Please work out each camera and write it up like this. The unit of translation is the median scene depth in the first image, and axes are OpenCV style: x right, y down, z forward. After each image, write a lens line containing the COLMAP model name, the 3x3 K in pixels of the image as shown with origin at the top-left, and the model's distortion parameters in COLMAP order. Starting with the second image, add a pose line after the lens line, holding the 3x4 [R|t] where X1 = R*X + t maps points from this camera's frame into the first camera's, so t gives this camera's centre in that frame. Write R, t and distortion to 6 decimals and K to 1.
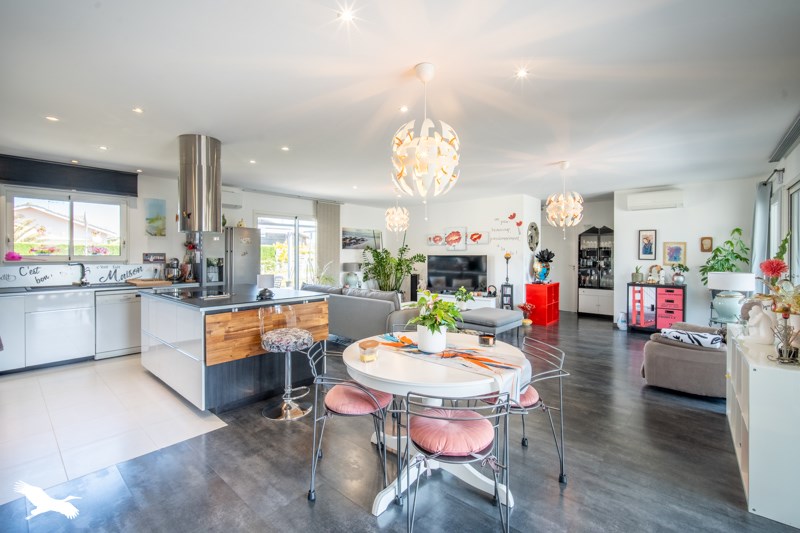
lens RADIAL K [[354.9, 0, 400.3], [0, 354.9, 258.5], [0, 0, 1]] dist [-0.004193, -0.000585]
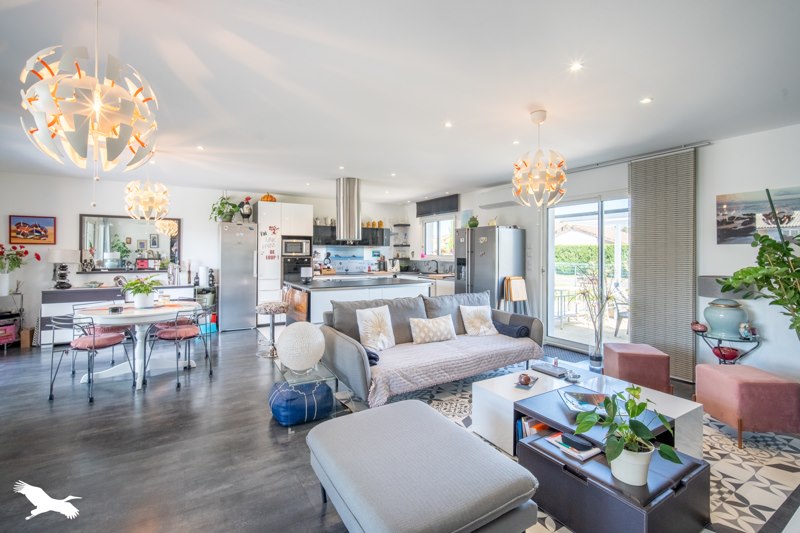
lens RADIAL K [[354.9, 0, 400.3], [0, 354.9, 259.4], [0, 0, 1]] dist [-0.004193, -0.000585]
pose [[-0.303071, 0.010005, -0.952915, 0.579640], [-0.019584, 0.999668, 0.016725, -0.010849], [0.952767, 0.023730, -0.302775, 1.164986]]
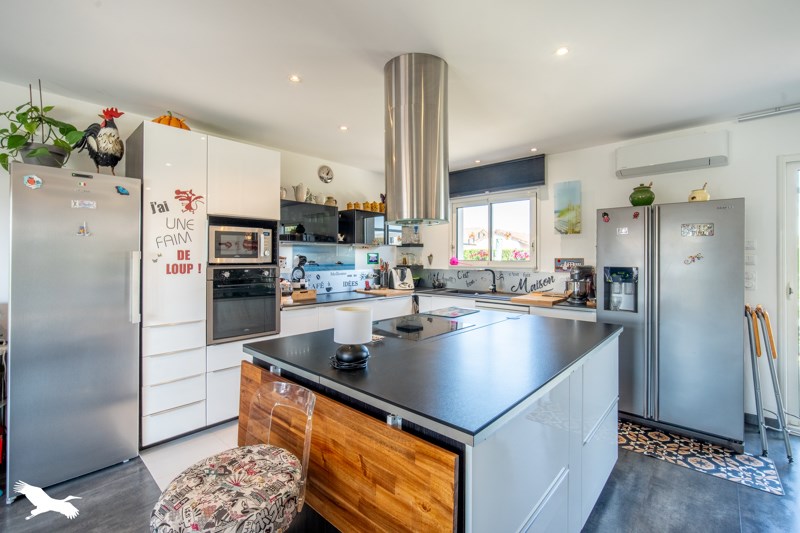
lens RADIAL K [[354.9, 0, 399.5], [0, 354.9, 261.7], [0, 0, 1]] dist [-0.004193, -0.000585]
pose [[-0.036319, 0.004243, -0.999331, 0.032697], [-0.016769, 0.999848, 0.004854, -0.005629], [0.999200, 0.016934, -0.036242, 0.695222]]
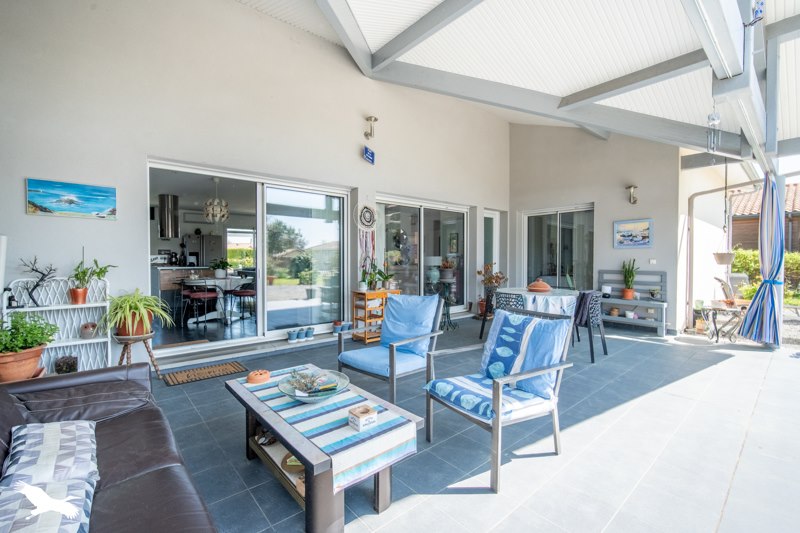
lens RADIAL K [[354.9, 0, 401.4], [0, 354.9, 264.3], [0, 0, 1]] dist [-0.004193, -0.000585]
pose [[0.988776, 0.003870, -0.149359, 0.868414], [-0.003382, 0.999988, 0.003520, 0.055377], [0.149370, -0.002976, 0.988777, -0.707527]]
